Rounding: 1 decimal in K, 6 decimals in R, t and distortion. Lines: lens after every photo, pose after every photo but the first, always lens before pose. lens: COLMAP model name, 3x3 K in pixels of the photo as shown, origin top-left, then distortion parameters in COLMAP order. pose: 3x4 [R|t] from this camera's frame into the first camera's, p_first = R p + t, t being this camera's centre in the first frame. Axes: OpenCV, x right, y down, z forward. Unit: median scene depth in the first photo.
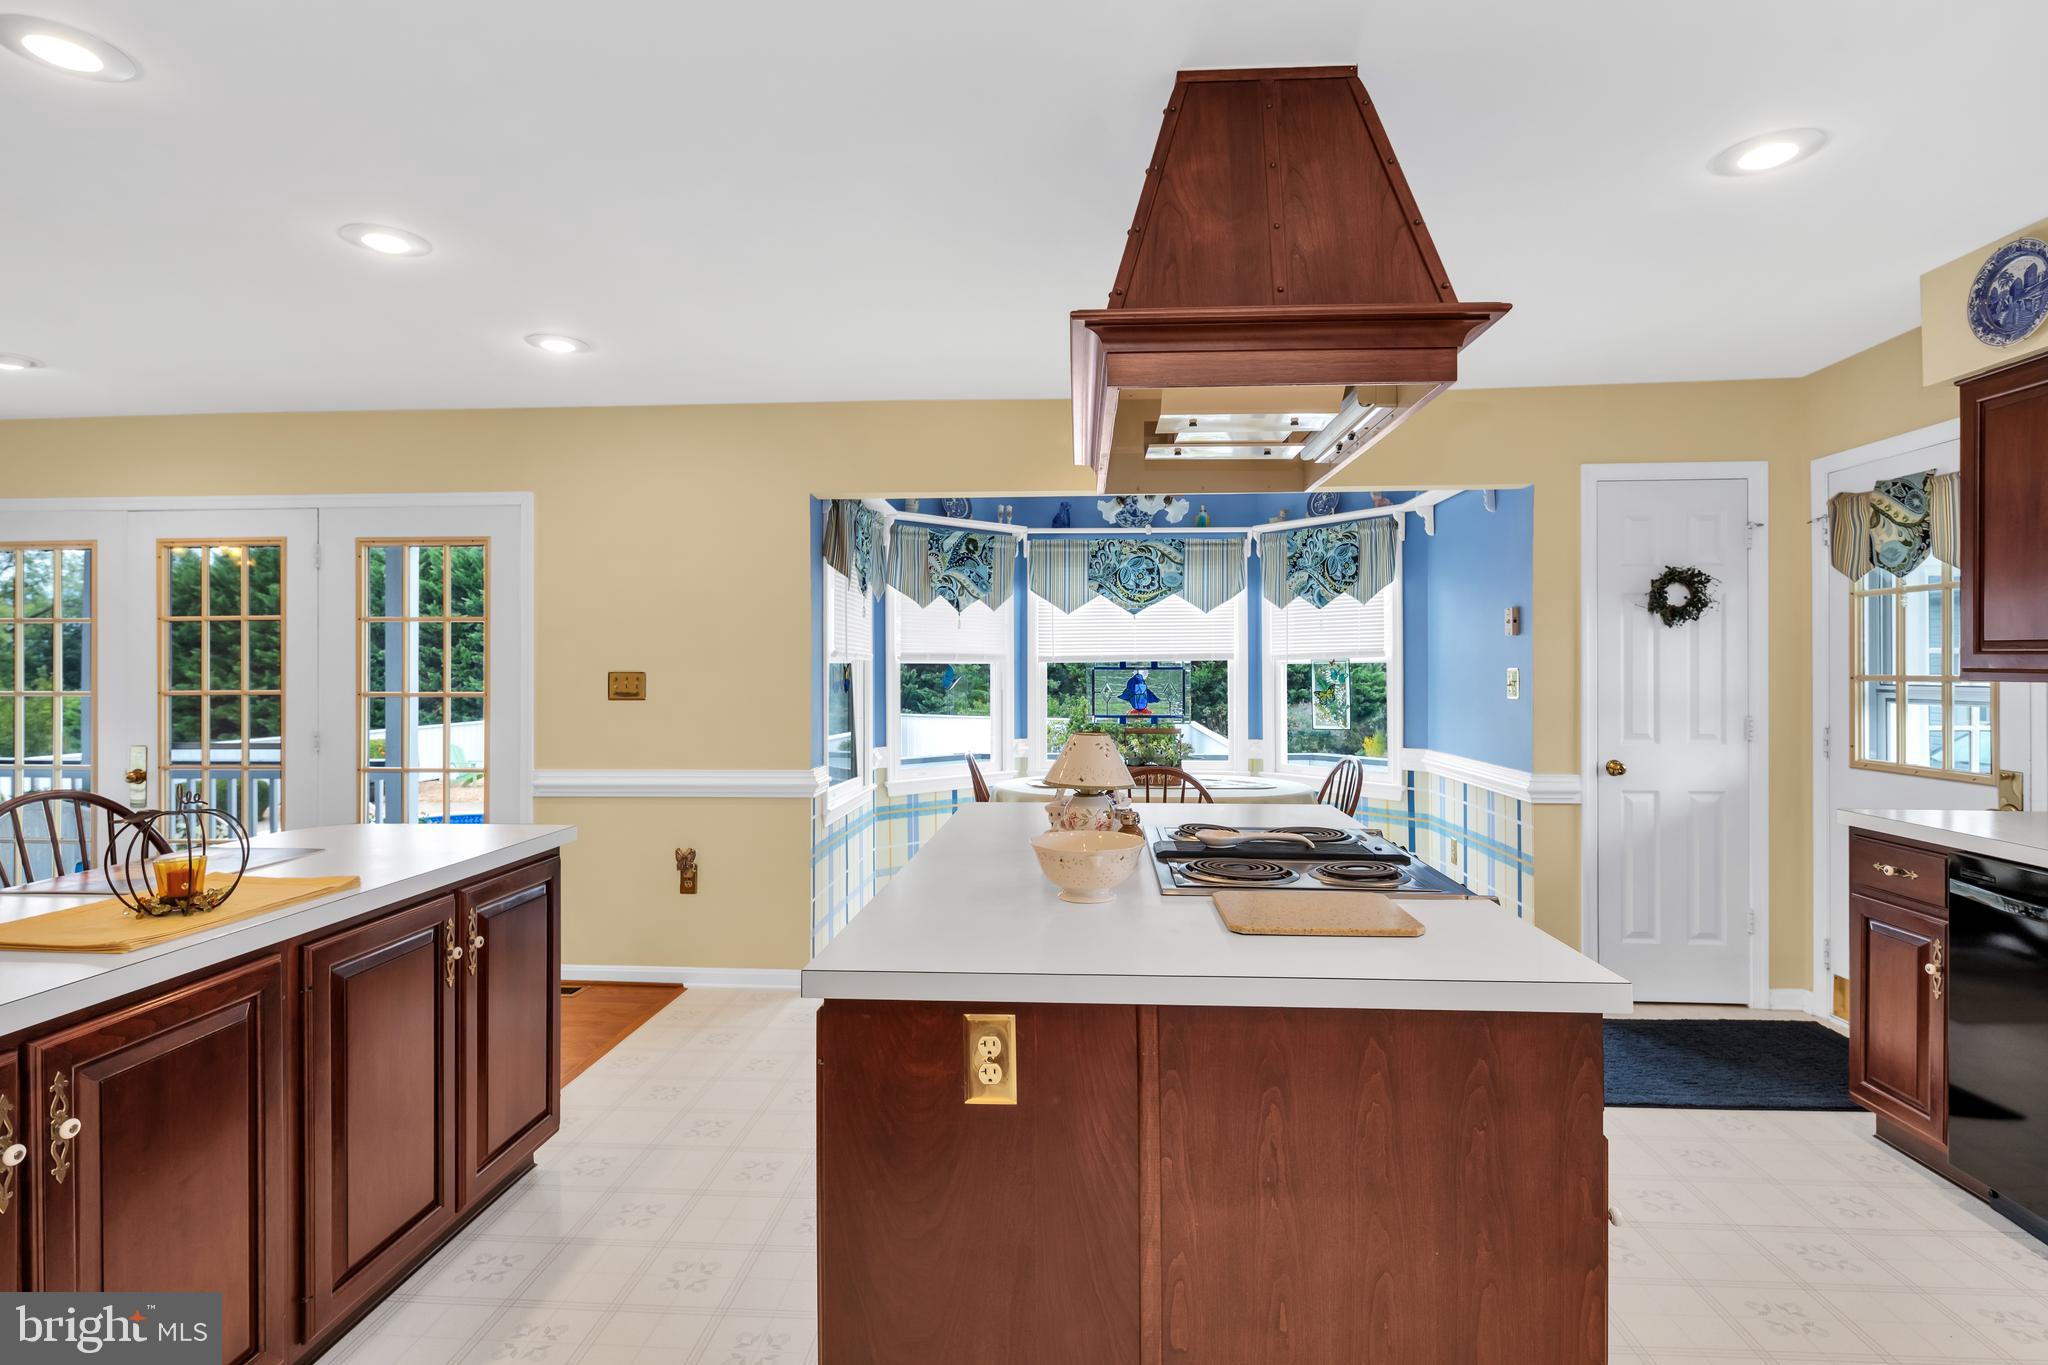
lens RADIAL K [[1002.3, 0, 1019.0], [0, 1002.3, 669.3], [0, 0, 1]] dist [0.001005, -0.003368]
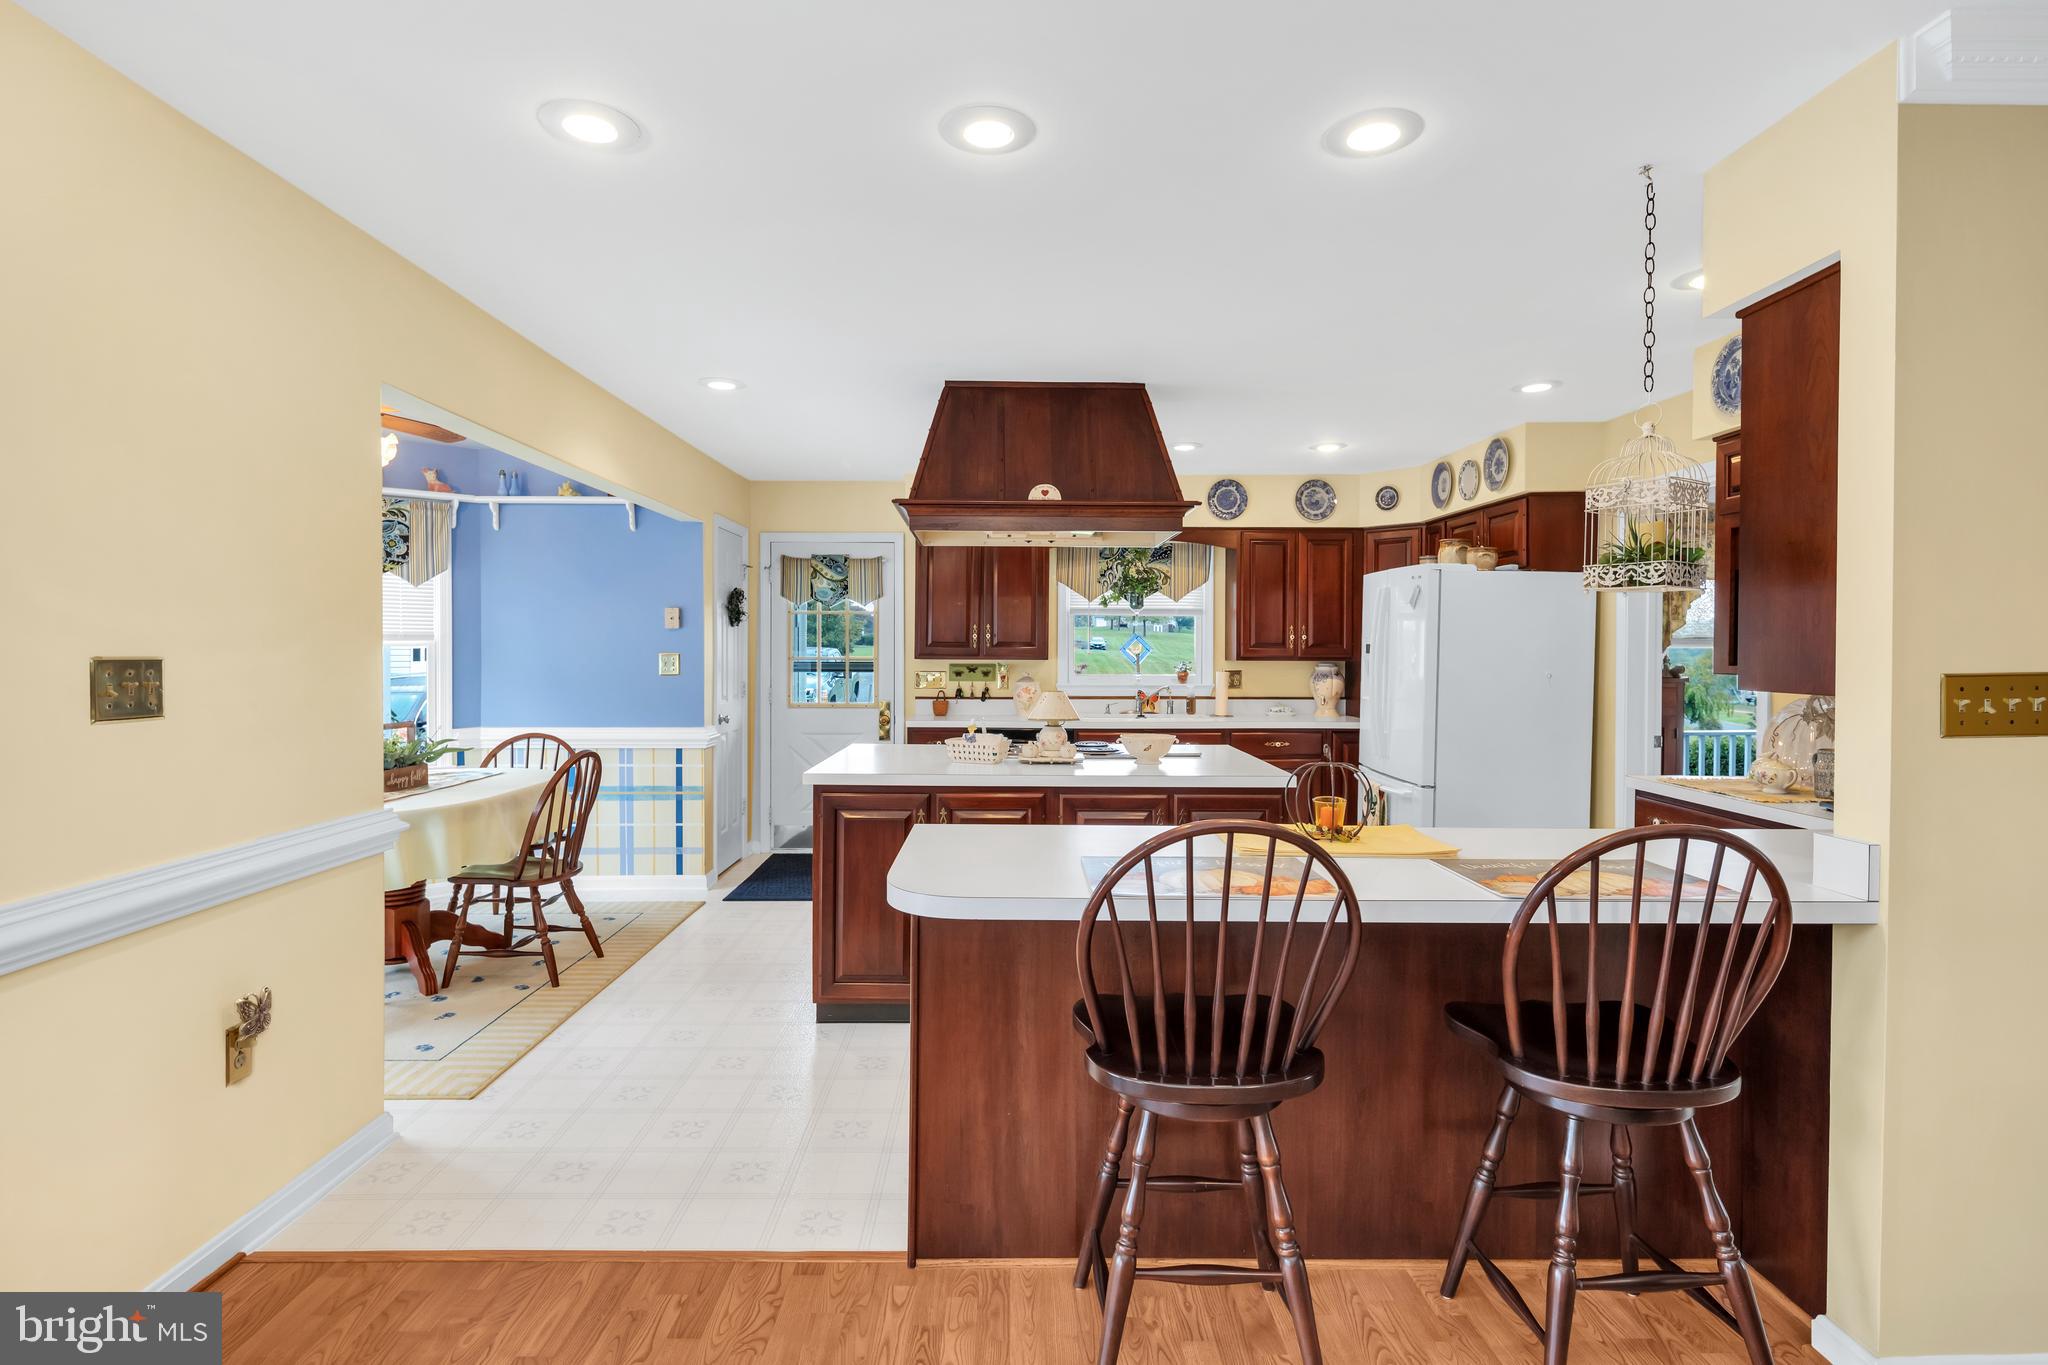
lens RADIAL K [[1002.3, 0, 1019.0], [0, 1002.3, 669.3], [0, 0, 1]] dist [0.001005, -0.003368]
pose [[-0.076030, -0.014300, 0.997003, -0.895212], [-0.003316, 0.999895, 0.014088, 0.000474], [-0.997100, -0.002235, -0.076069, 0.643414]]
